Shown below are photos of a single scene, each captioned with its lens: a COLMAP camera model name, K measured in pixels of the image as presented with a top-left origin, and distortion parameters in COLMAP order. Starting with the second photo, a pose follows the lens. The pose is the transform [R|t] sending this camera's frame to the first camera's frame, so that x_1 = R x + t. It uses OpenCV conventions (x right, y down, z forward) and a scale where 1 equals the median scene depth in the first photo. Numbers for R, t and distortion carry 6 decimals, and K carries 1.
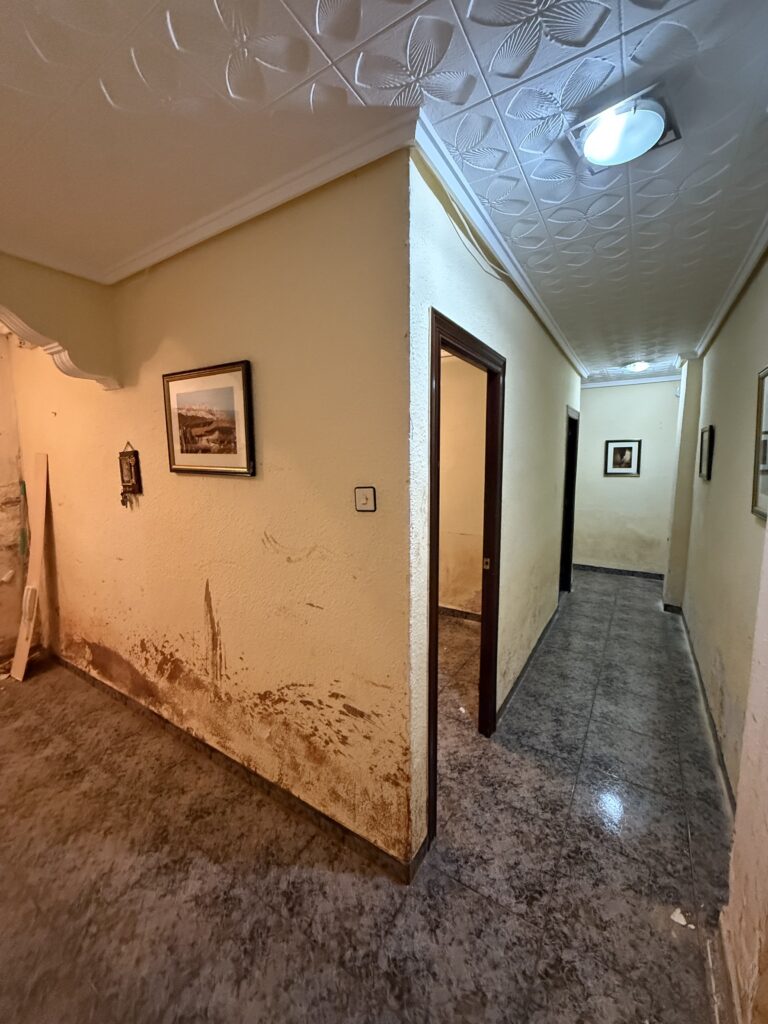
lens RADIAL K [[406.1, 0, 387.4], [0, 406.1, 503.4], [0, 0, 1]] dist [0.008907, 0.000871]
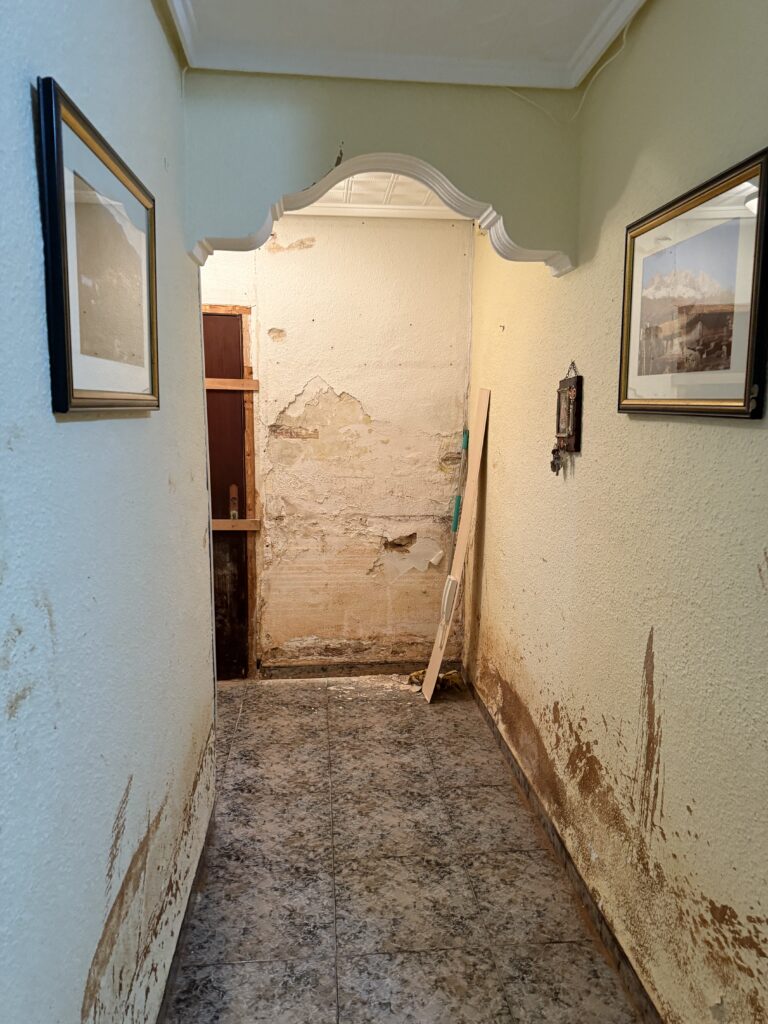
lens RADIAL K [[729.9, 0, 380.3], [0, 729.9, 513.5], [0, 0, 1]] dist [0.040373, -0.045083]
pose [[0.608015, 0.120784, -0.784684, 0.042821], [-0.095462, 0.992311, 0.078775, 0.007557], [0.788165, 0.027011, 0.614870, 0.163995]]
